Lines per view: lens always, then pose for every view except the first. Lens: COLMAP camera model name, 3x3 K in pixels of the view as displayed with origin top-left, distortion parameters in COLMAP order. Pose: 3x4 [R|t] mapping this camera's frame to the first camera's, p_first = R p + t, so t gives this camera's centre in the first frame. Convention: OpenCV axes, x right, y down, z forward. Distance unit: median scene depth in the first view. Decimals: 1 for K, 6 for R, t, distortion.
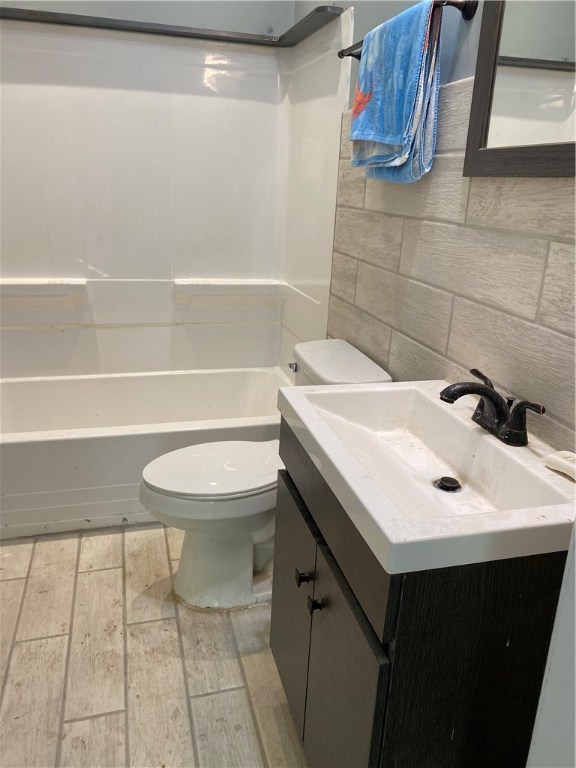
lens RADIAL K [[581.1, 0, 294.4], [0, 581.1, 370.7], [0, 0, 1]] dist [0.012055, -0.013142]
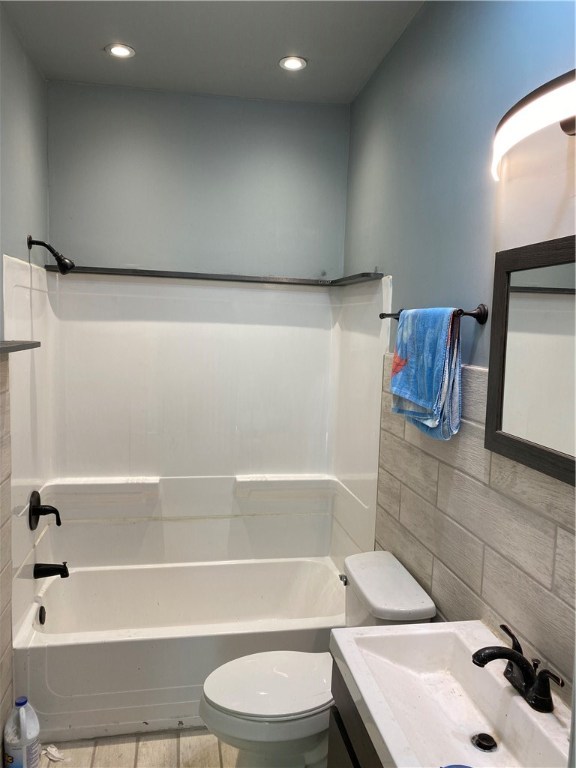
lens RADIAL K [[581.1, 0, 294.4], [0, 581.1, 370.7], [0, 0, 1]] dist [0.012055, -0.013142]
pose [[0.996417, -0.003713, -0.084499, -0.000516], [-0.016702, 0.970726, -0.239608, -0.132432], [0.082915, 0.240161, 0.967186, -0.164552]]
